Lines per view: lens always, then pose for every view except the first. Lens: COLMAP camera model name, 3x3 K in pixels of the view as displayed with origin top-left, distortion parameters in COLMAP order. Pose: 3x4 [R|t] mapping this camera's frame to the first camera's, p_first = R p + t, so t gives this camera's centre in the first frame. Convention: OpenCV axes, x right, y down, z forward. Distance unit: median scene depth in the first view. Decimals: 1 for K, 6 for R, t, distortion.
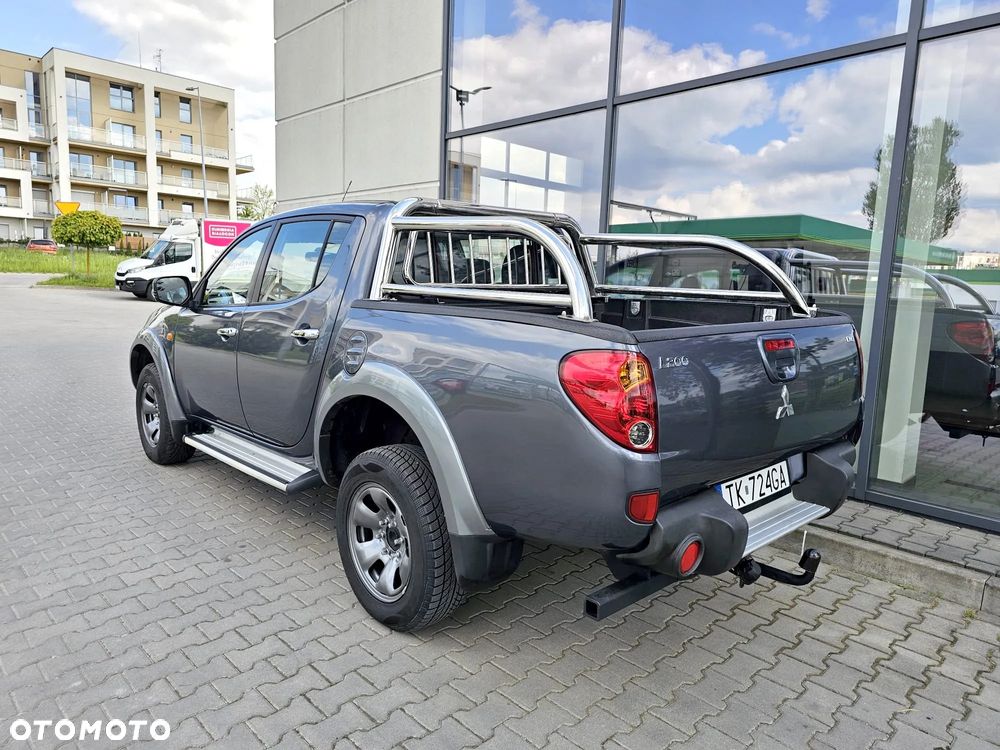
lens RADIAL K [[672.0, 0, 499.7], [0, 672.0, 374.2], [0, 0, 1]] dist [0.038834, -0.025292]
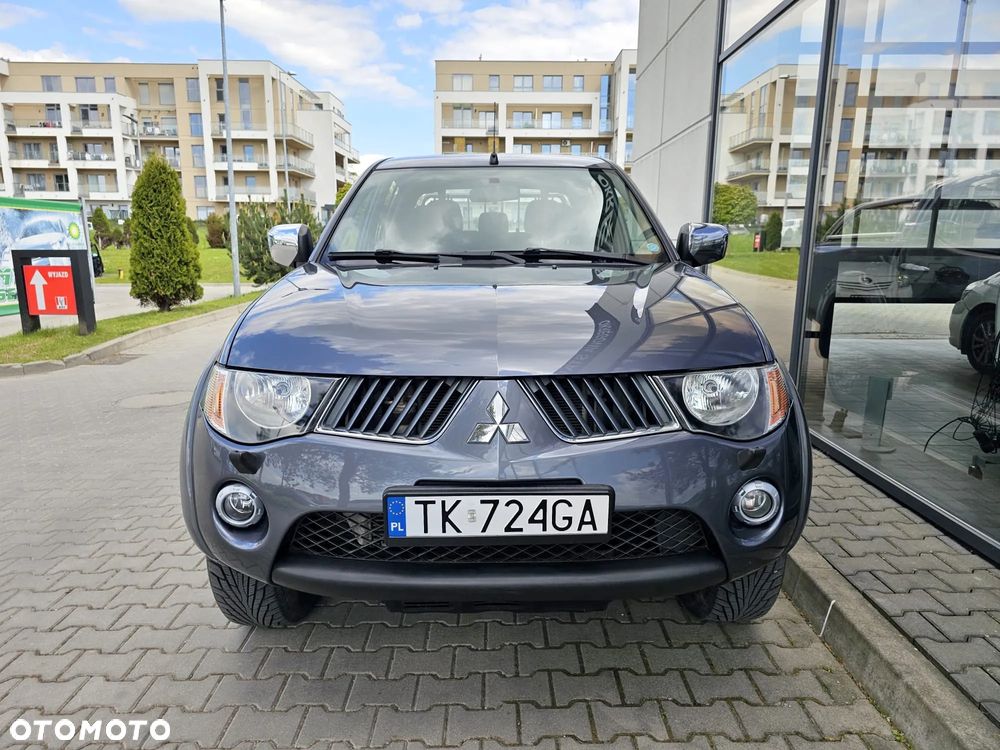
lens RADIAL K [[672.0, 0, 495.3], [0, 672.0, 380.2], [0, 0, 1]] dist [0.038834, -0.025292]
pose [[0.717450, 0.109013, -0.688027, 0.623018], [-0.072430, 0.994000, 0.081965, -0.031313], [0.692834, -0.008972, 0.721041, 0.318147]]
